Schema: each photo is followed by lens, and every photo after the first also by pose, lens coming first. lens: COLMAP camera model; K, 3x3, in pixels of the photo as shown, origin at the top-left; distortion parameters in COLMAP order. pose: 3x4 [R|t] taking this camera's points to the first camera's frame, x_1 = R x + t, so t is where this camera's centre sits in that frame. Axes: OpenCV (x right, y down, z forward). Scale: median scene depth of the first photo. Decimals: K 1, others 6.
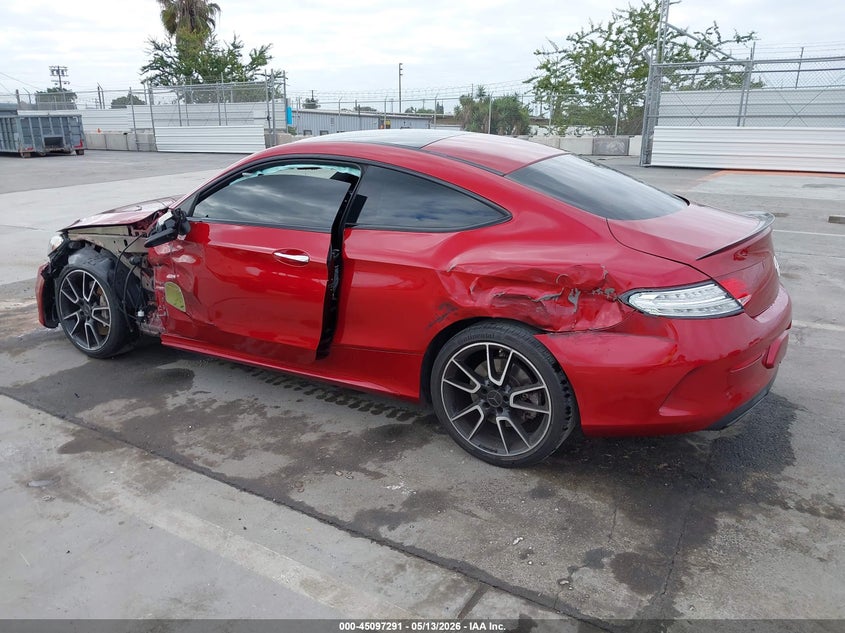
lens RADIAL K [[669.6, 0, 416.8], [0, 669.6, 316.5], [0, 0, 1]] dist [0.008677, -0.003087]
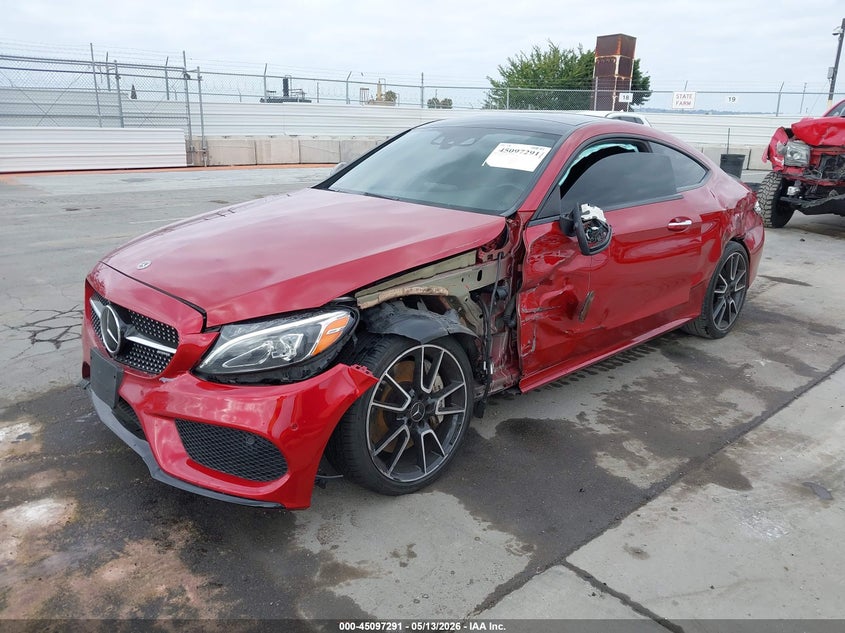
lens RADIAL K [[669.6, 0, 416.8], [0, 669.6, 316.5], [0, 0, 1]] dist [0.008677, -0.003087]
pose [[0.269757, -0.260718, 0.926961, -1.398440], [0.267614, 0.945023, 0.187919, -0.275794], [-0.924994, 0.197376, 0.324699, 1.096415]]
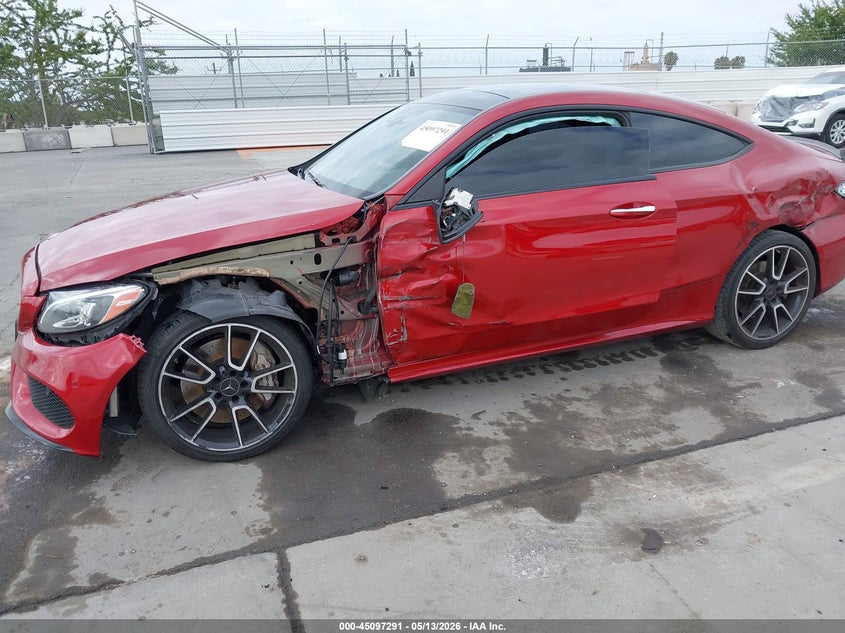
lens RADIAL K [[664.2, 0, 422.4], [0, 664.2, 329.2], [0, 0, 1]] dist [0.002718, 0.011738]
pose [[0.613314, -0.275370, 0.740282, -1.132932], [0.253022, 0.956362, 0.146121, -0.145856], [-0.748215, 0.097689, 0.656225, 0.641187]]
